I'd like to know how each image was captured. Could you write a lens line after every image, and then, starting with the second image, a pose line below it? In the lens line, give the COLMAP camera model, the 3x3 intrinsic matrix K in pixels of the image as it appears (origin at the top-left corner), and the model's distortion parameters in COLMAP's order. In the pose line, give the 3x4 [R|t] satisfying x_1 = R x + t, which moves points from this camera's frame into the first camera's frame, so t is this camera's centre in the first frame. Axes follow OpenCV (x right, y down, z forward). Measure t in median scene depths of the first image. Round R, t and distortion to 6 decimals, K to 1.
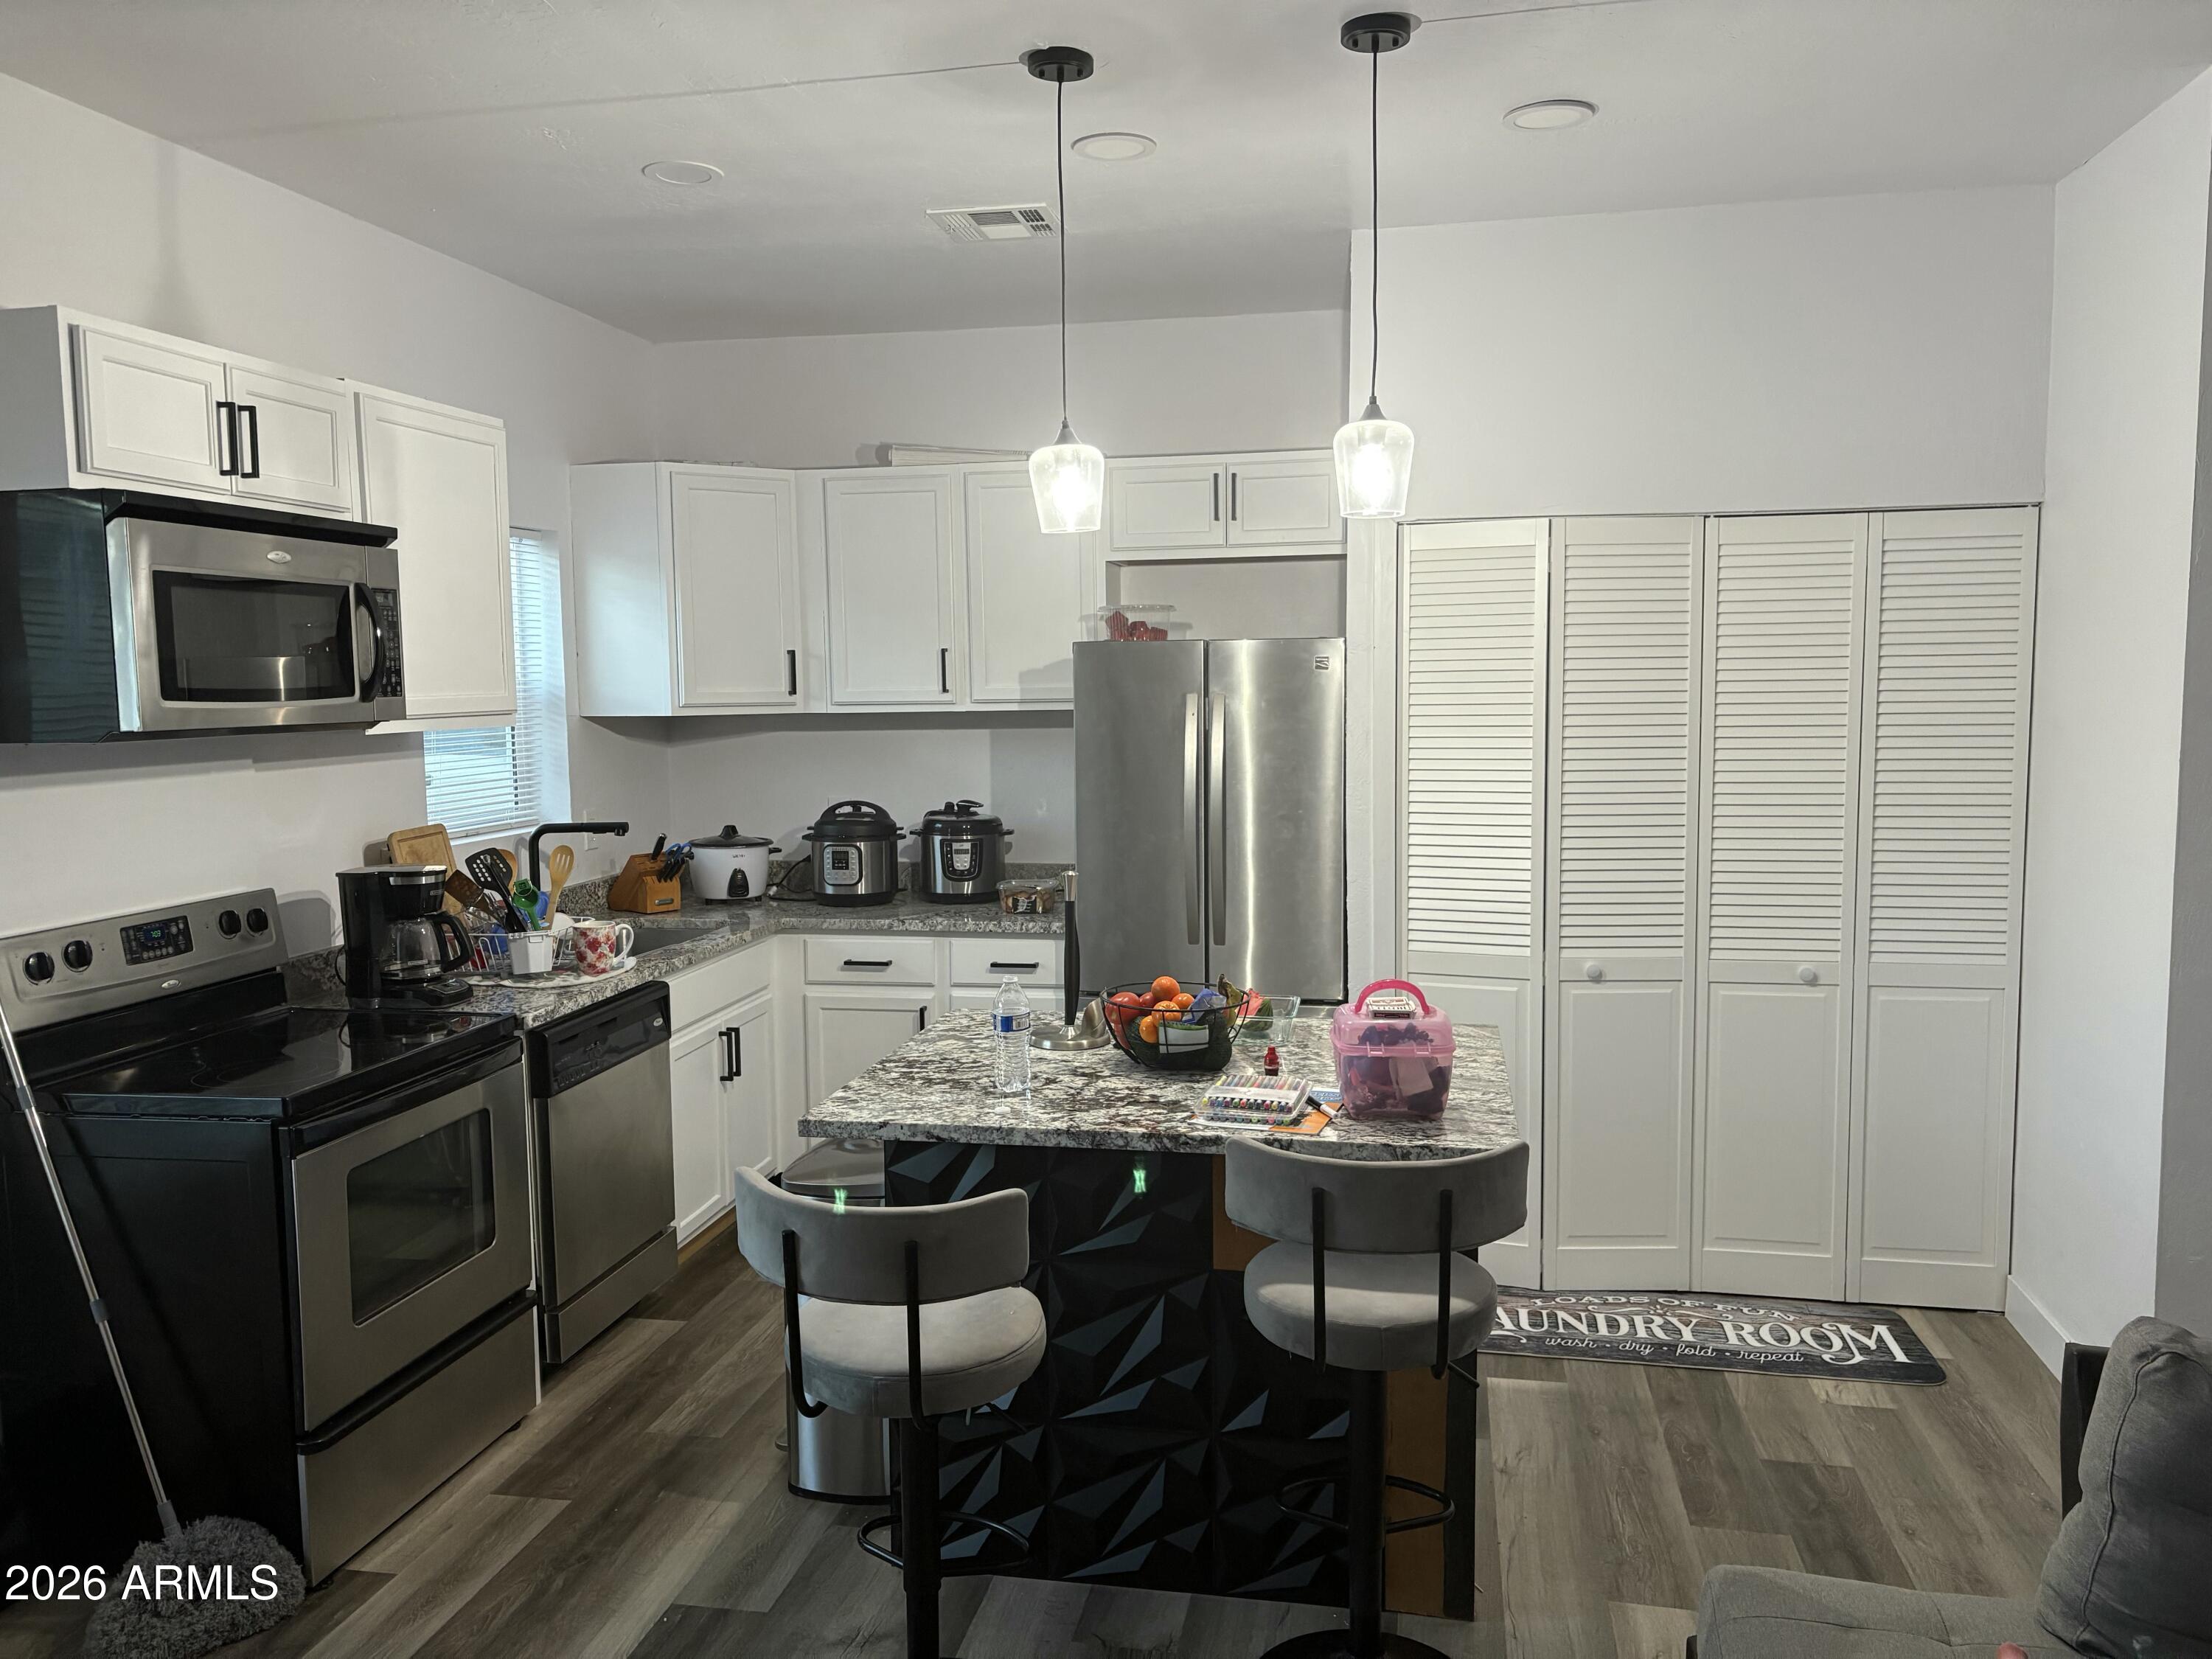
lens RADIAL K [[1712.5, 0, 1113.4], [0, 1712.5, 833.9], [0, 0, 1]] dist [0.087880, -0.079489]
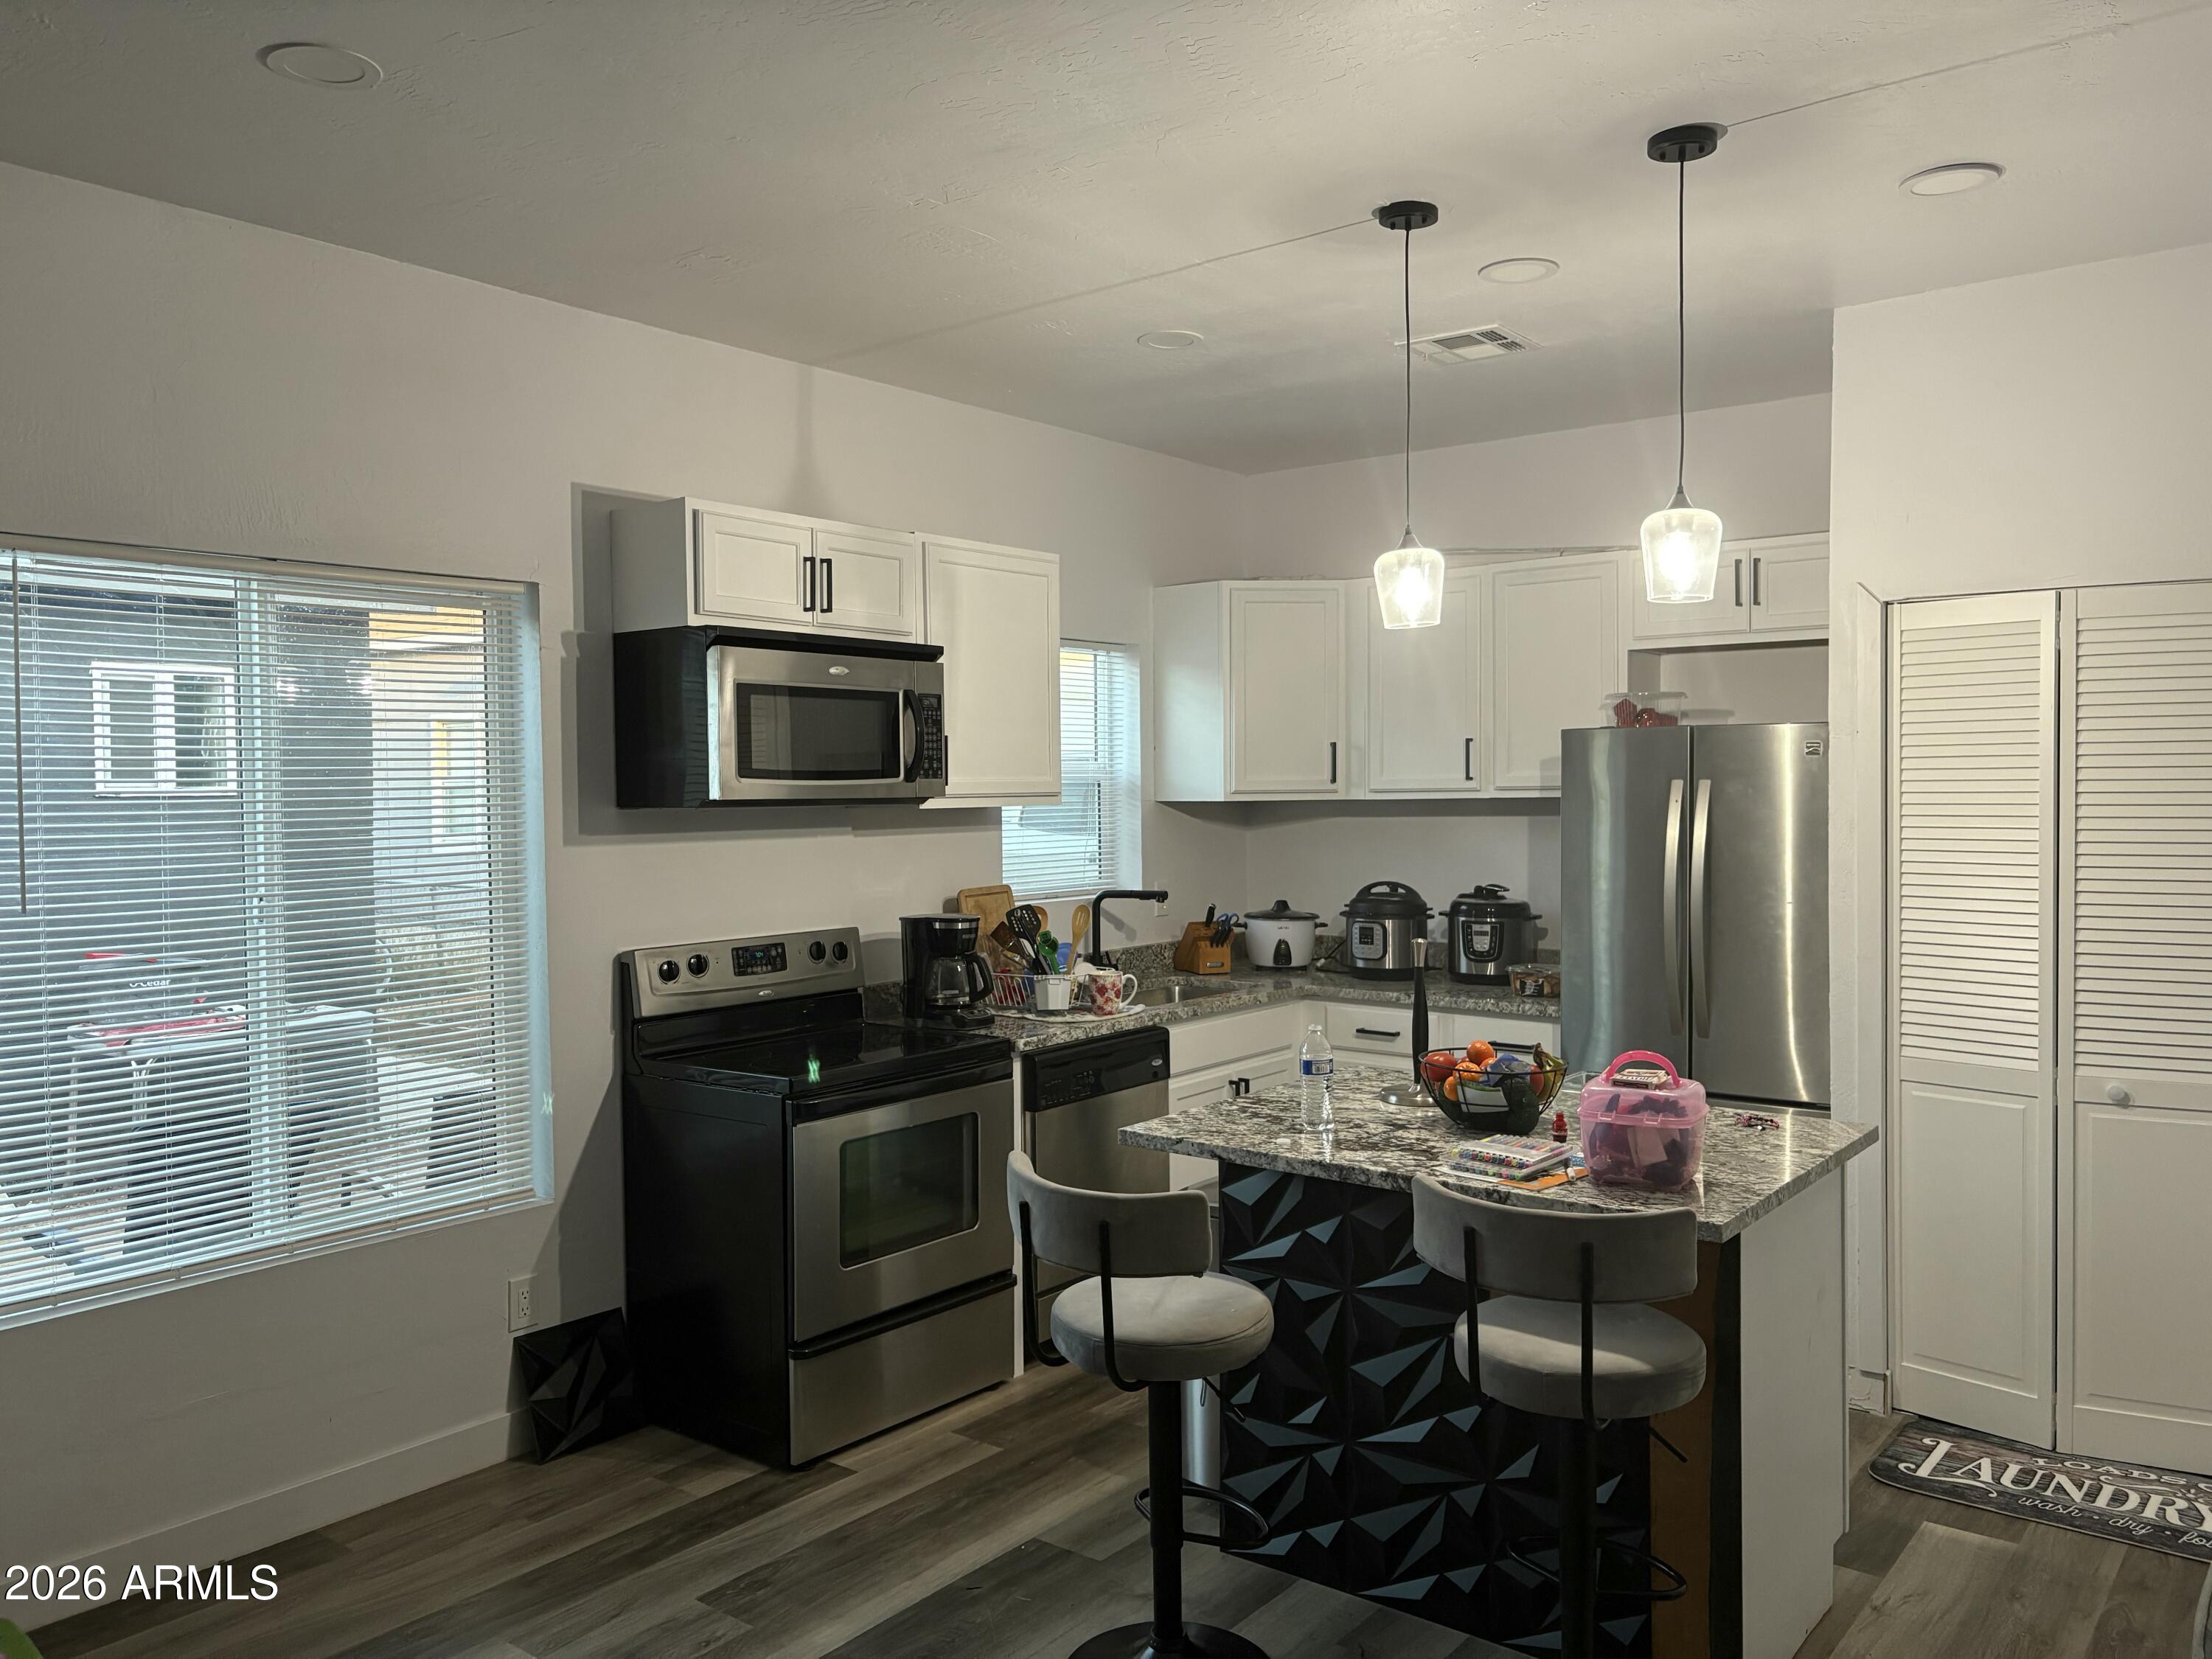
lens RADIAL K [[1712.5, 0, 1113.4], [0, 1712.5, 833.9], [0, 0, 1]] dist [0.087880, -0.079489]
pose [[0.890803, 0.018632, -0.454007, 0.240271], [-0.045287, 0.997825, -0.047908, 0.013457], [0.452127, 0.063237, 0.889709, -0.042556]]
